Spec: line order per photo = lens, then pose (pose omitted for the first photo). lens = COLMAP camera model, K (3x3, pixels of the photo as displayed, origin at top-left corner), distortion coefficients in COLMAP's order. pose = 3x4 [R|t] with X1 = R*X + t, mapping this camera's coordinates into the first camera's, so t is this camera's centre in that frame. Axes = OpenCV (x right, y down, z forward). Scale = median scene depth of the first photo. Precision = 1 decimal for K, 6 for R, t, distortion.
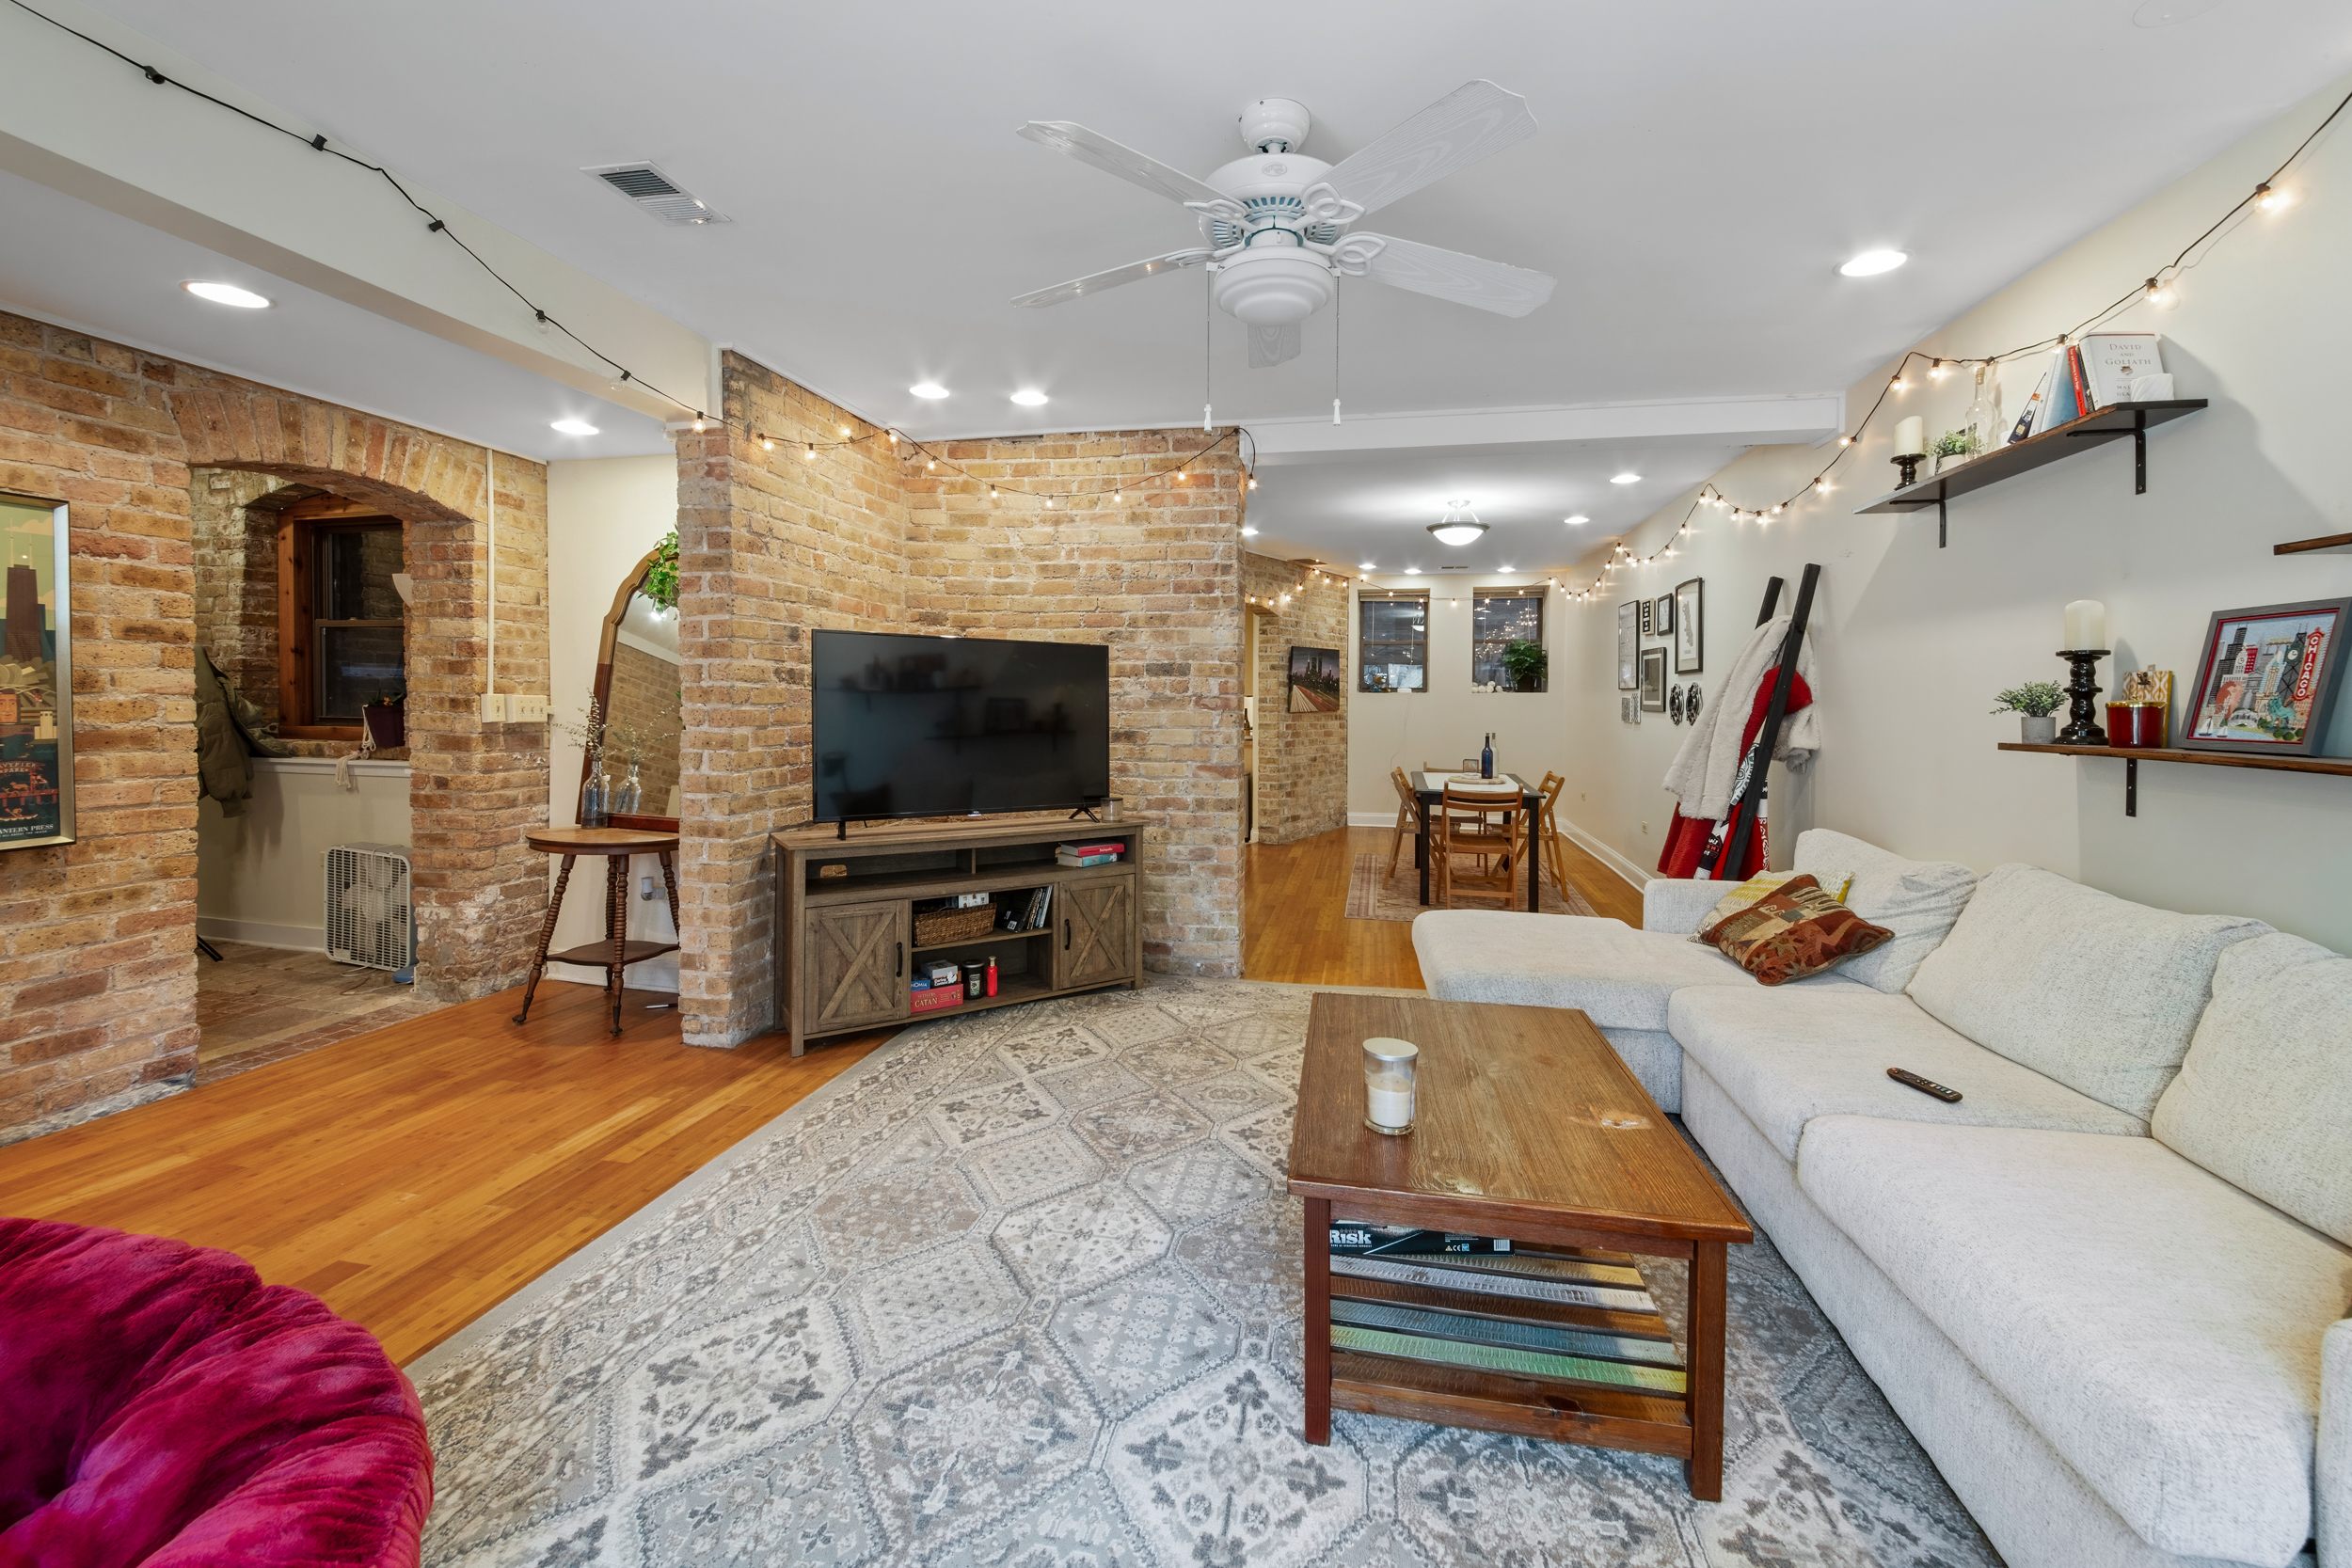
lens RADIAL K [[1013.2, 0, 1177.9], [0, 1013.2, 682.5], [0, 0, 1]] dist [0.007677, -0.005424]
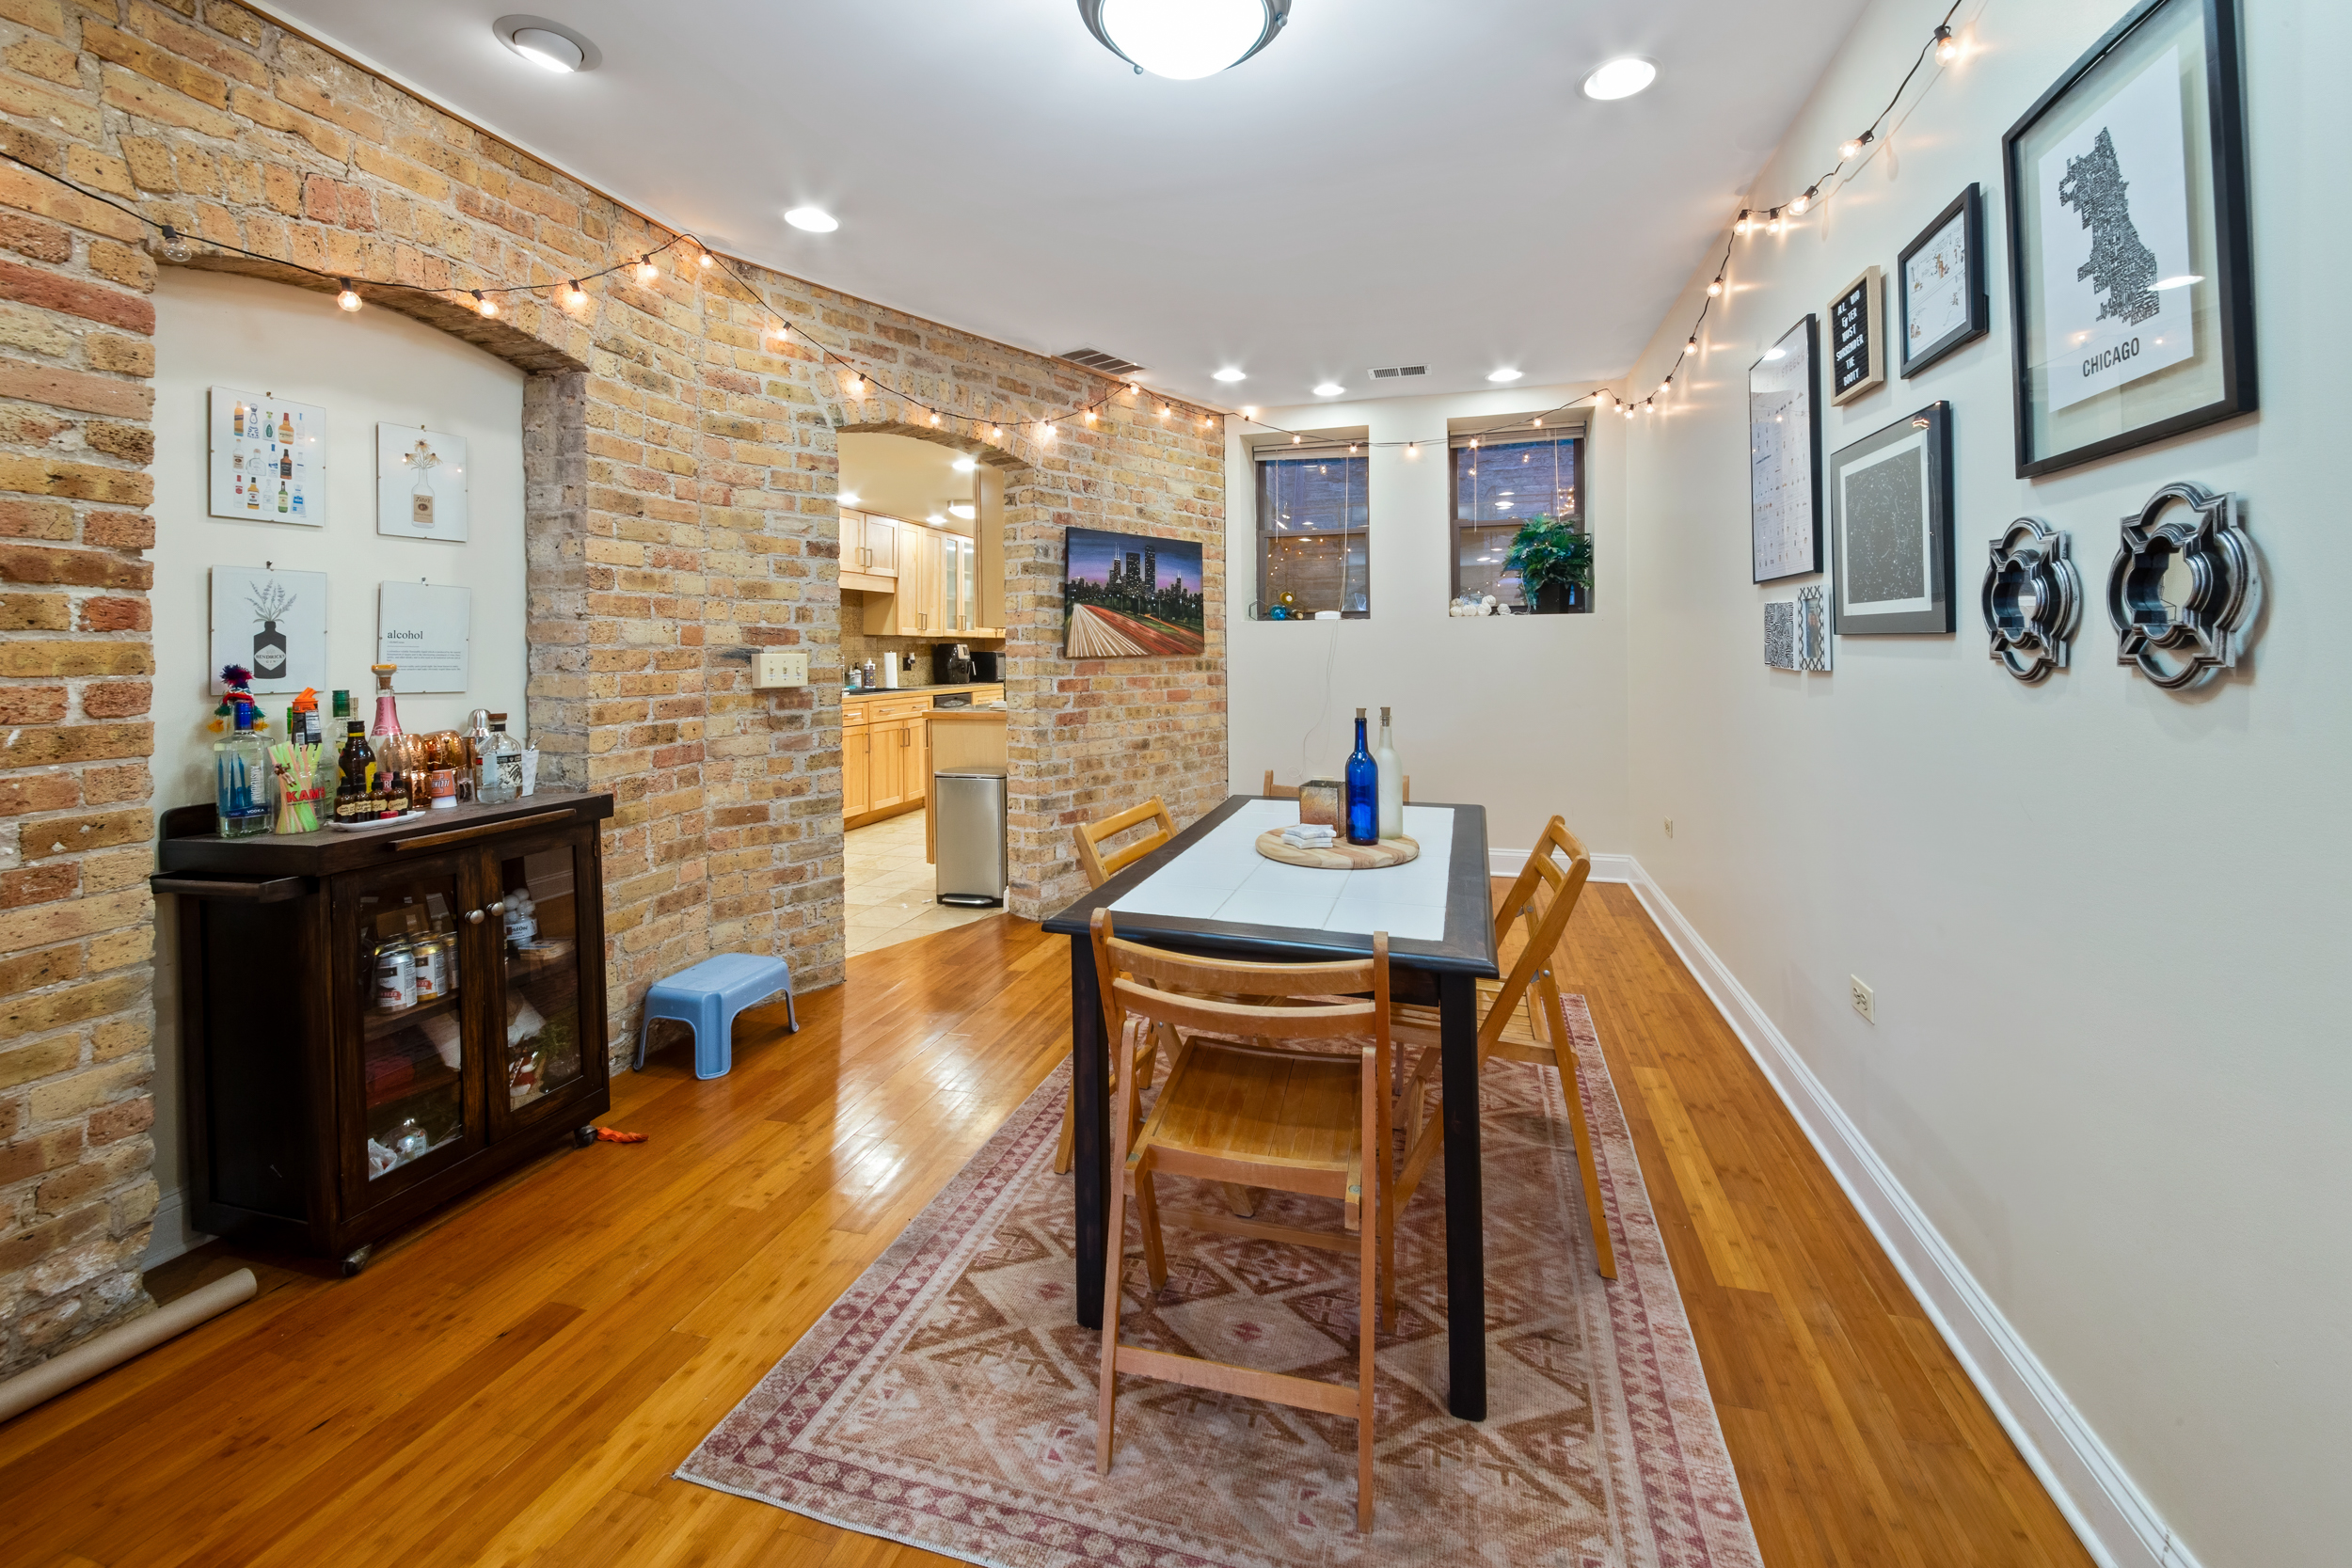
lens RADIAL K [[1013.2, 0, 1163.2], [0, 1013.2, 616.8], [0, 0, 1]] dist [0.007677, -0.005424]
pose [[0.995907, -0.016444, -0.088876, 0.194987], [0.015158, 0.999771, -0.015131, 0.016772], [0.089105, 0.013722, 0.995928, 0.472256]]
